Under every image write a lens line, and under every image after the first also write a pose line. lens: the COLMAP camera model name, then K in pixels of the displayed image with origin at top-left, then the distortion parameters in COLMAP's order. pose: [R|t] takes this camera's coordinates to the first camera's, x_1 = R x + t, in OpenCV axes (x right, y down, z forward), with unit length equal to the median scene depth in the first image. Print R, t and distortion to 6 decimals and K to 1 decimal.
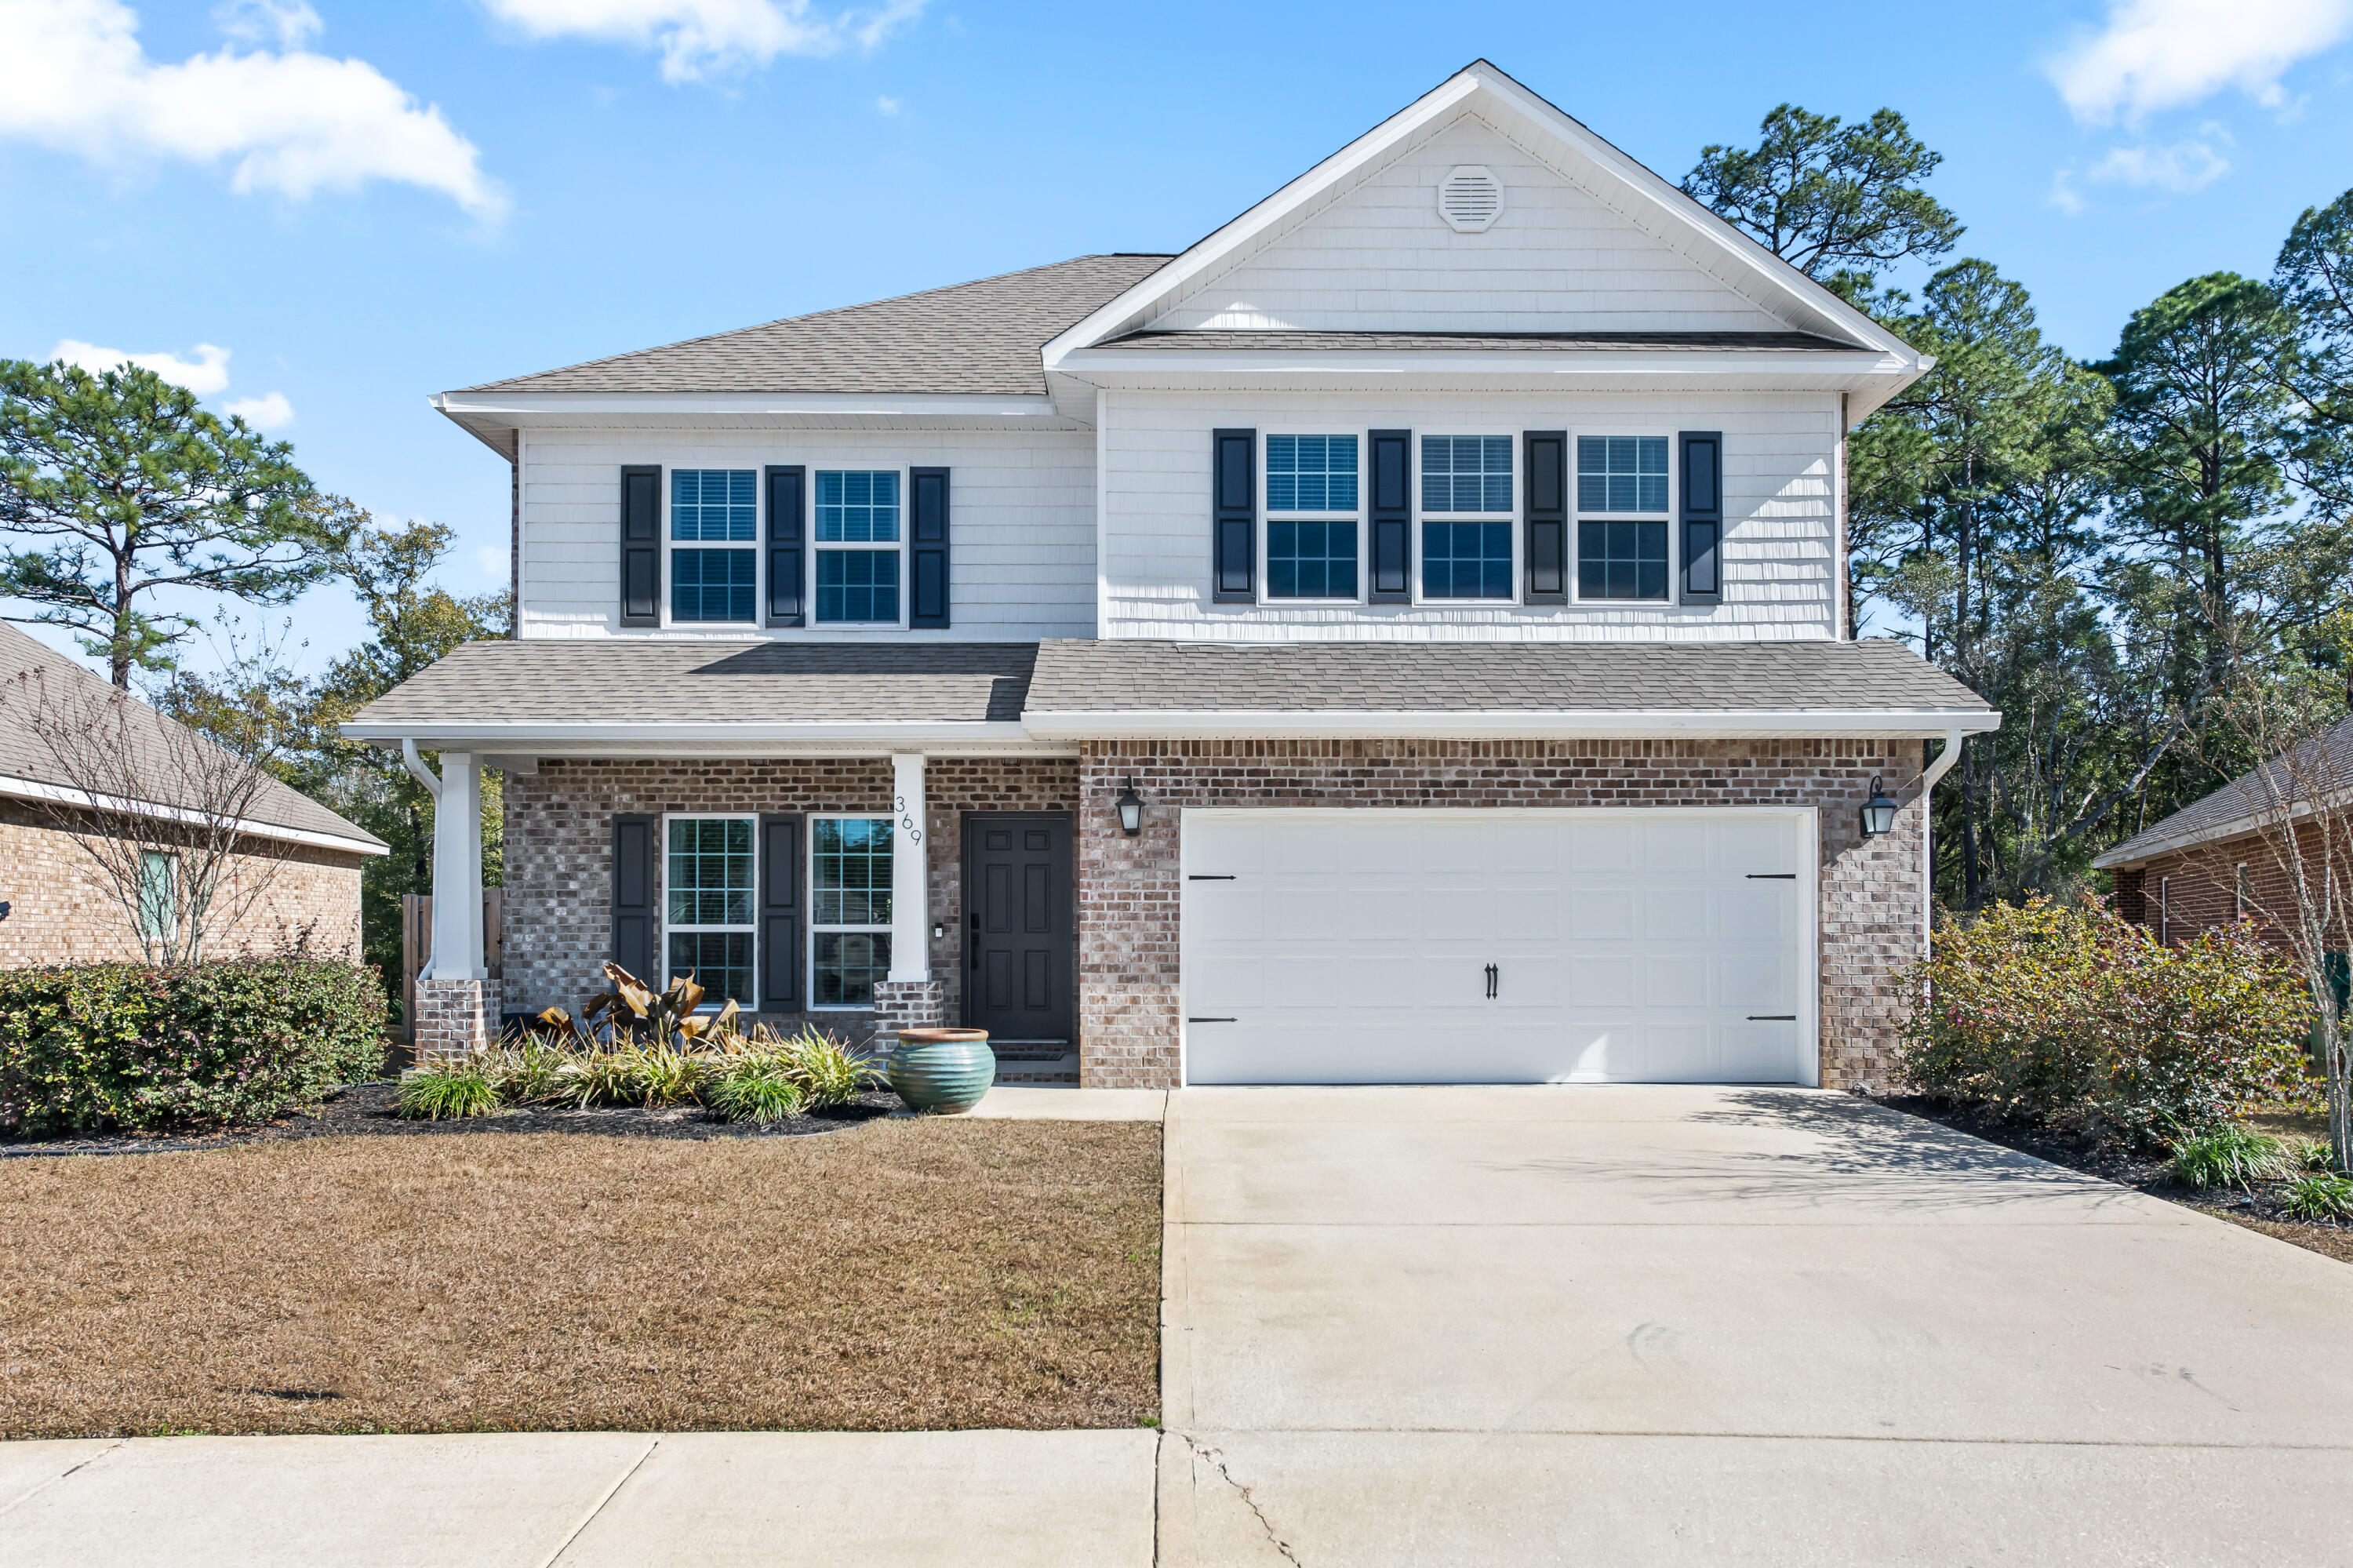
lens RADIAL K [[1574.6, 0, 1175.1], [0, 1574.6, 788.5], [0, 0, 1]] dist [-0.002140, -0.002459]
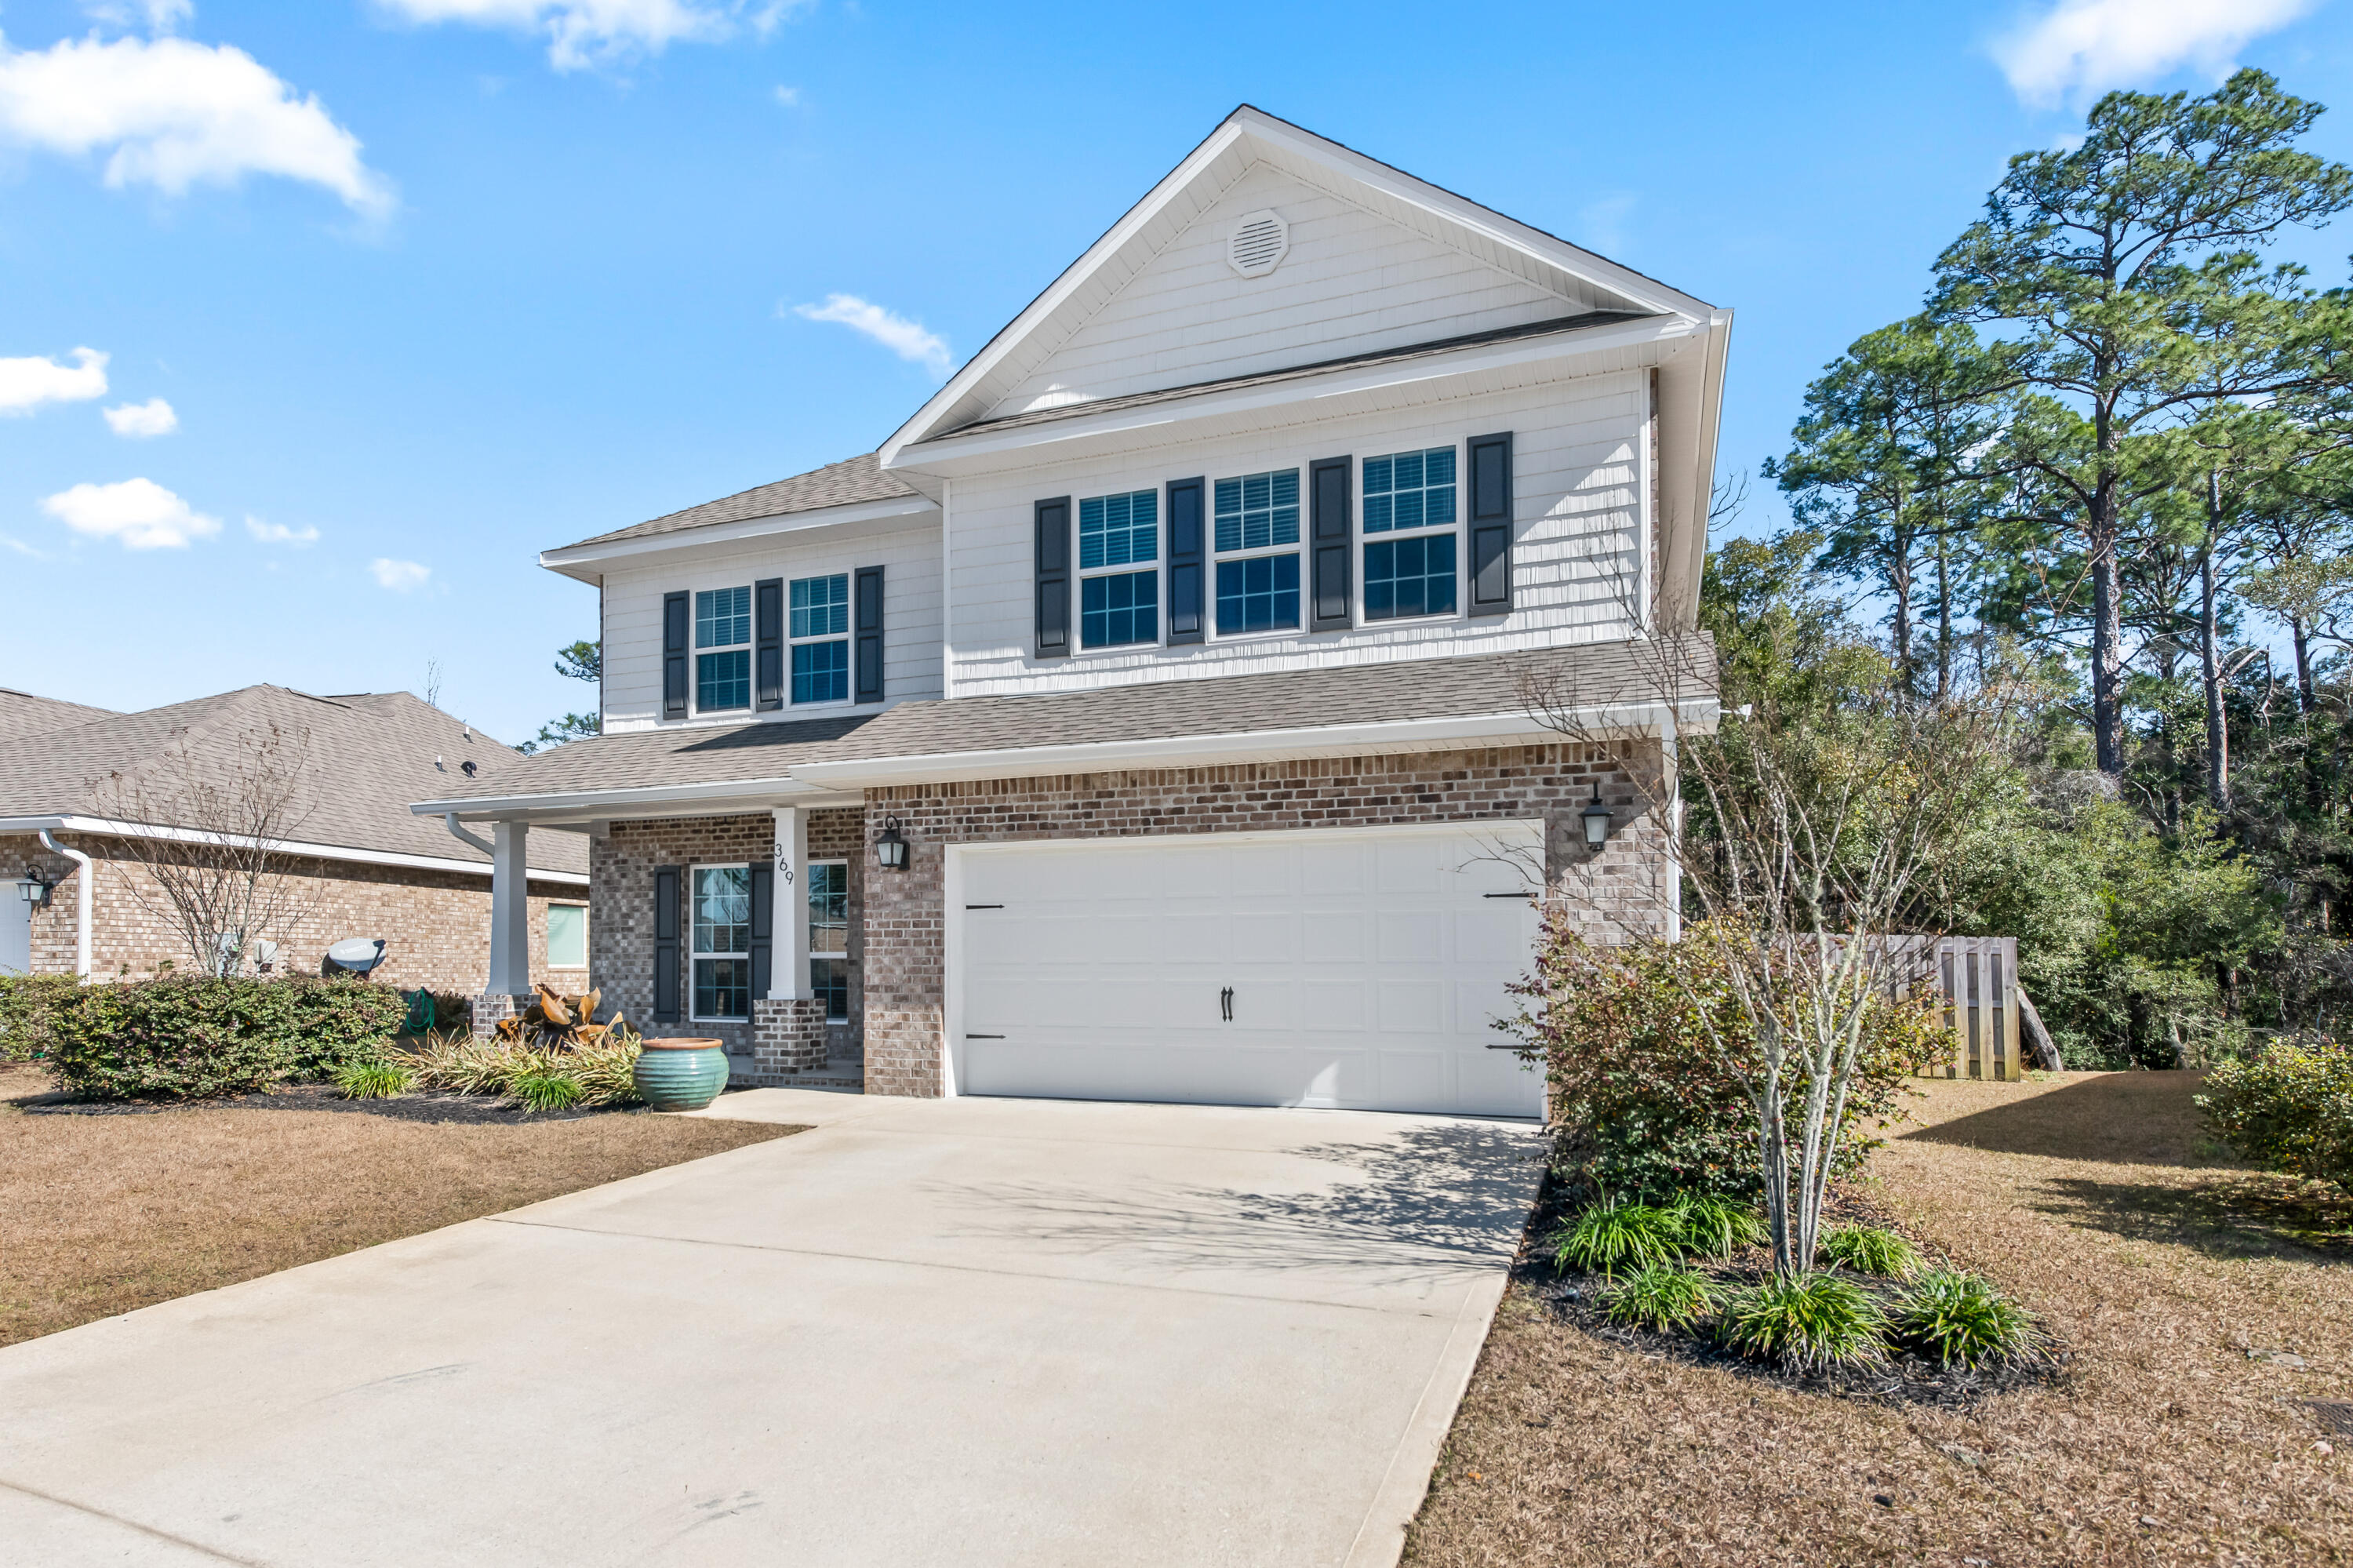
lens RADIAL K [[1281.4, 0, 1163.8], [0, 1281.4, 844.9], [0, 0, 1]] dist [0.007993, -0.004018]
pose [[0.925788, -0.035594, -0.376363, 0.438411], [0.034597, 0.999357, -0.009413, 0.023947], [0.376456, -0.004307, 0.926424, 0.200632]]
